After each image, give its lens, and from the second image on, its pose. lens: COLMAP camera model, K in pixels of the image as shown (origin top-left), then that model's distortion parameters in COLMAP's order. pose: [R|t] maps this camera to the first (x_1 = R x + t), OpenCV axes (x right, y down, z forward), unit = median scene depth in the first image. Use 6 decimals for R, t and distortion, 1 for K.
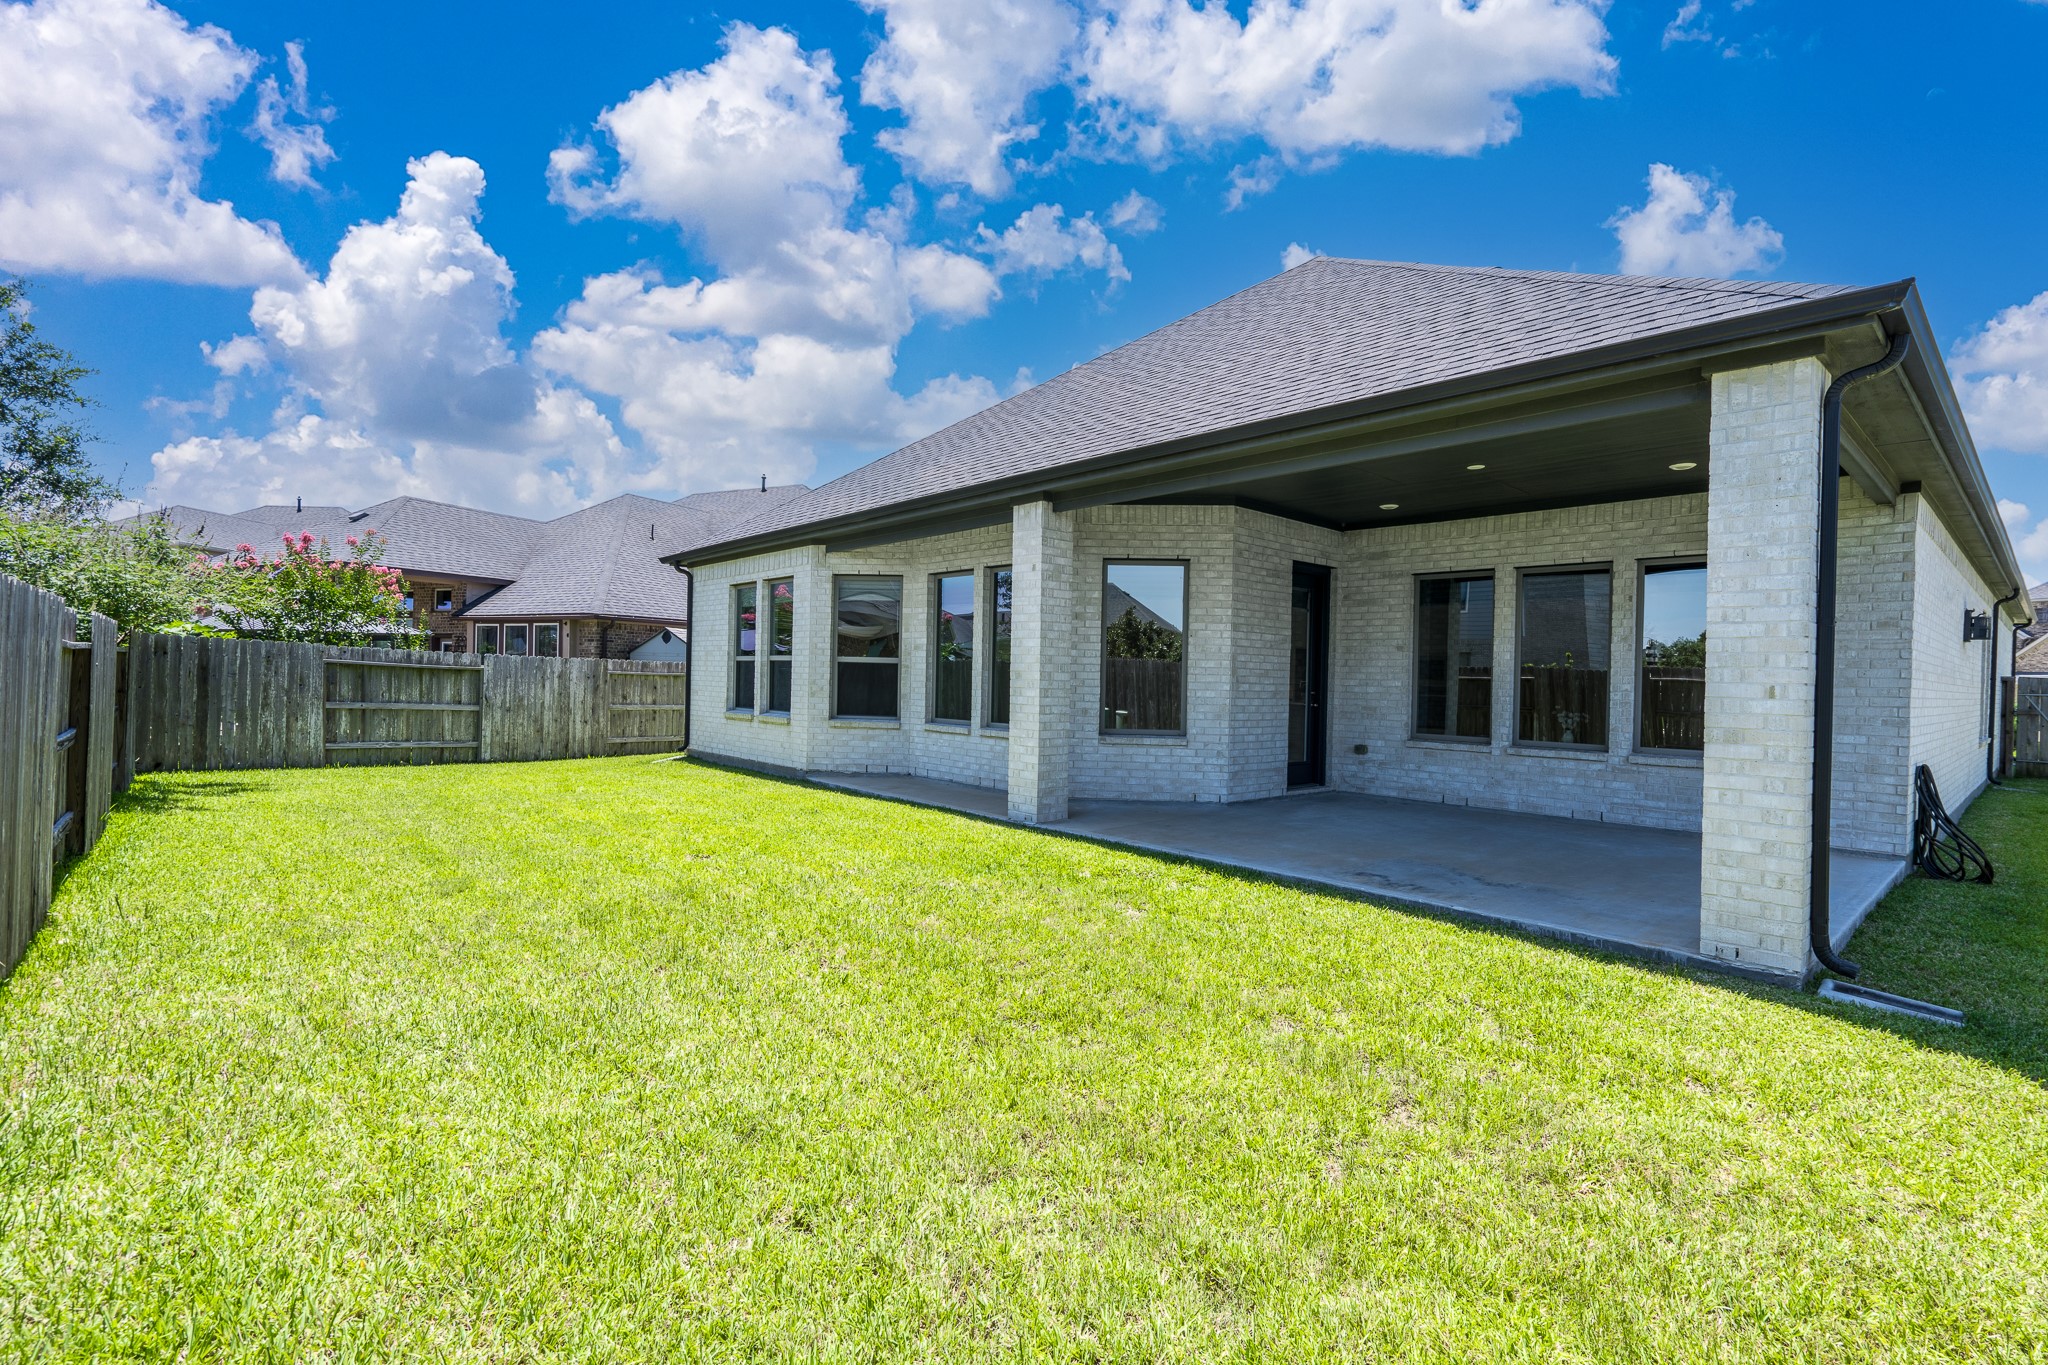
lens RADIAL K [[941.8, 0, 1021.8], [0, 941.8, 679.2], [0, 0, 1]] dist [-0.003497, 0.000402]
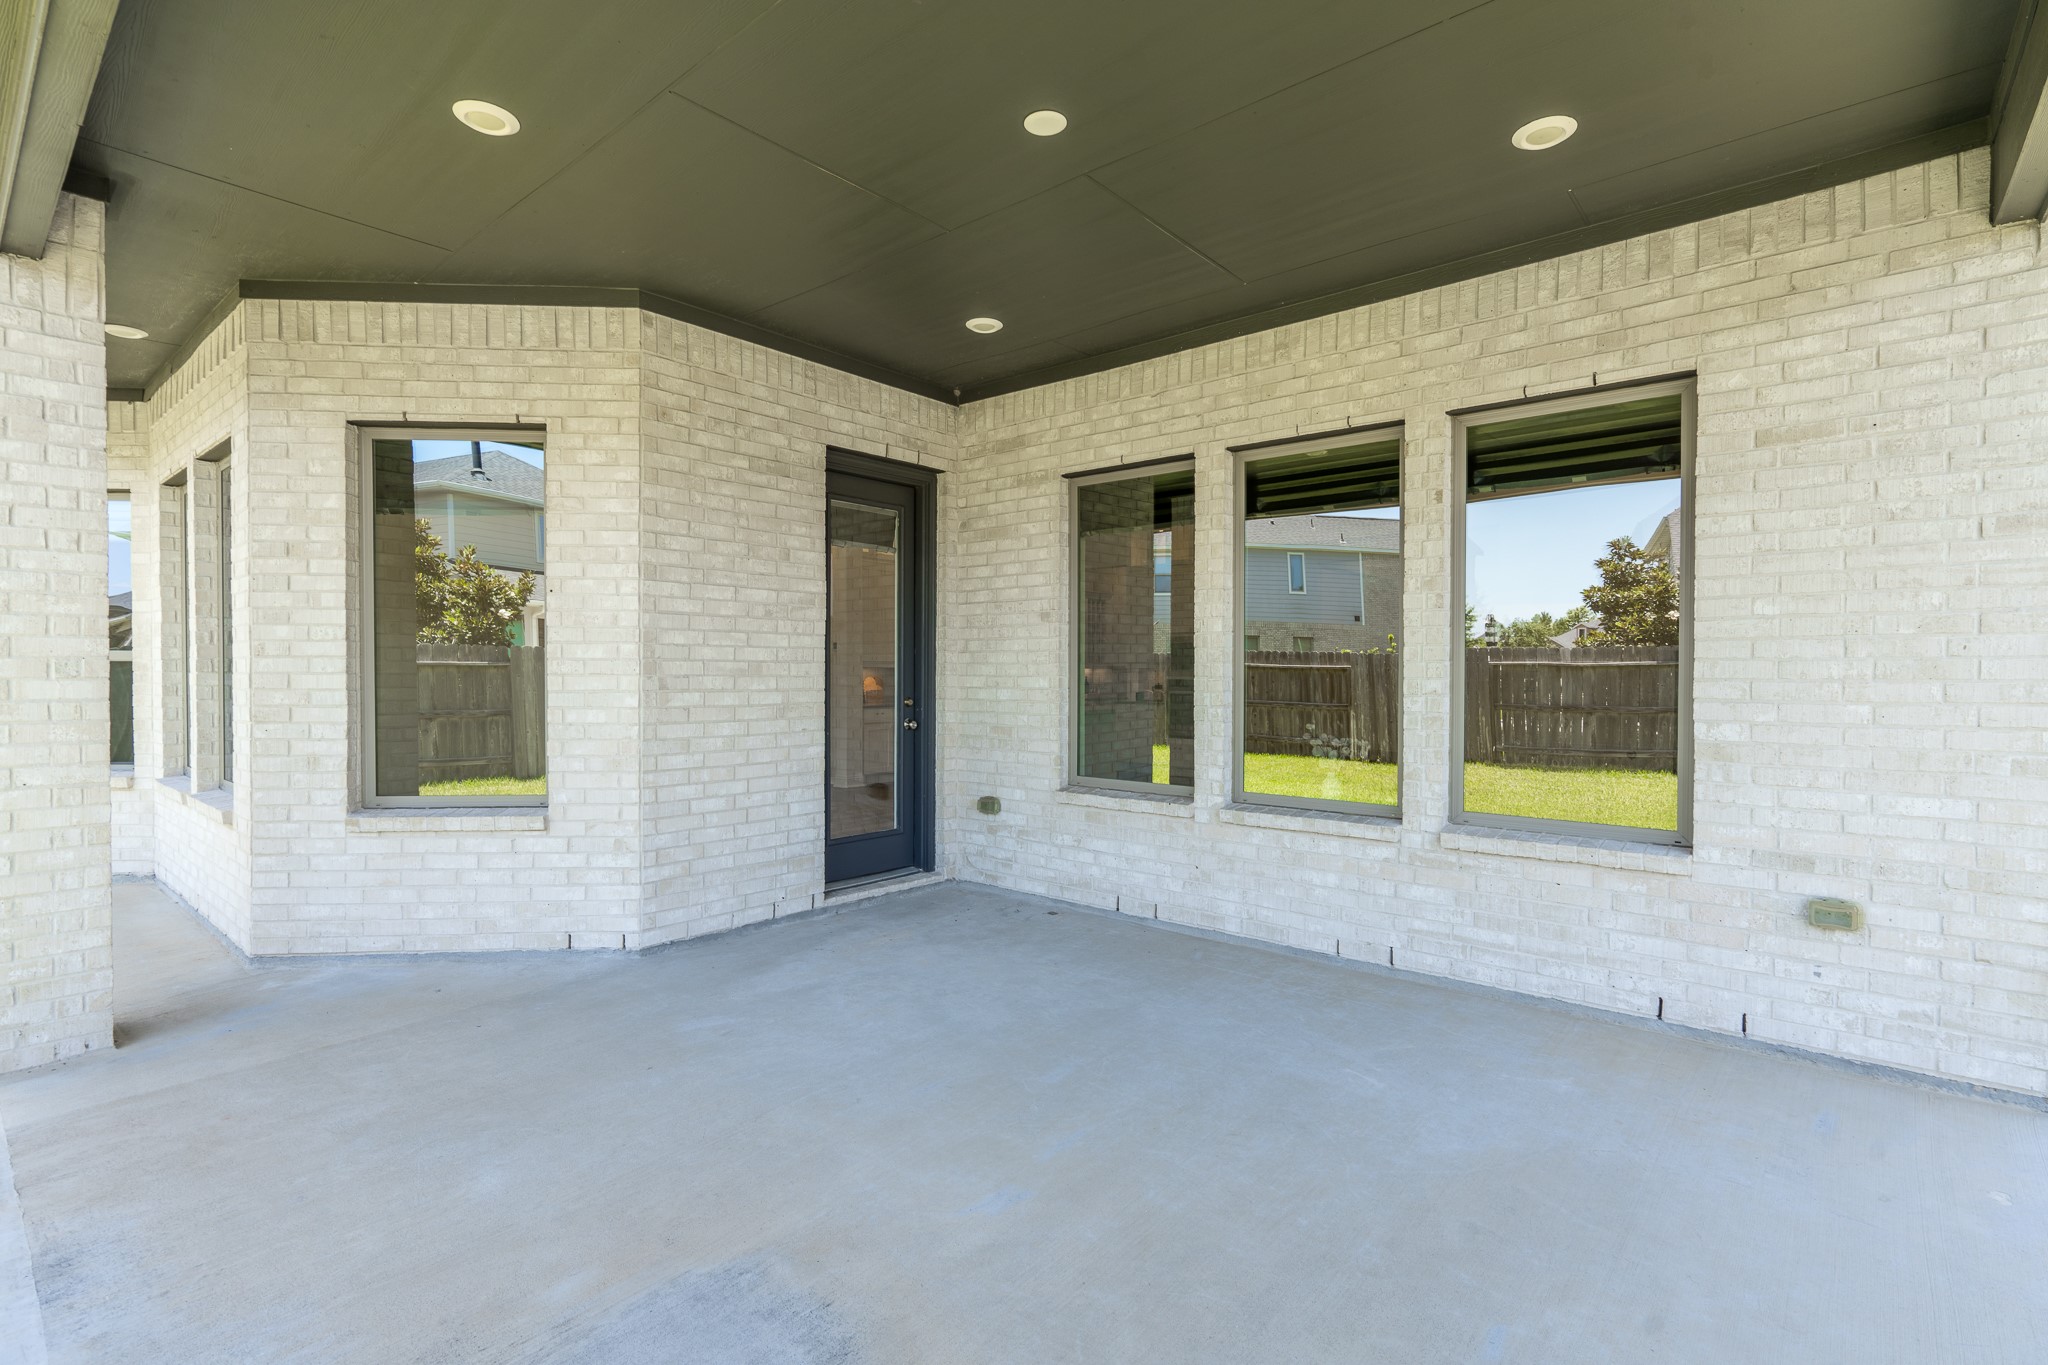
lens RADIAL K [[941.8, 0, 1028.7], [0, 941.8, 679.2], [0, 0, 1]] dist [-0.003497, 0.000402]
pose [[0.992006, -0.020131, 0.124577, 0.351592], [0.019179, 0.999777, 0.008832, -0.002564], [-0.124727, -0.006372, 0.992171, 0.512373]]
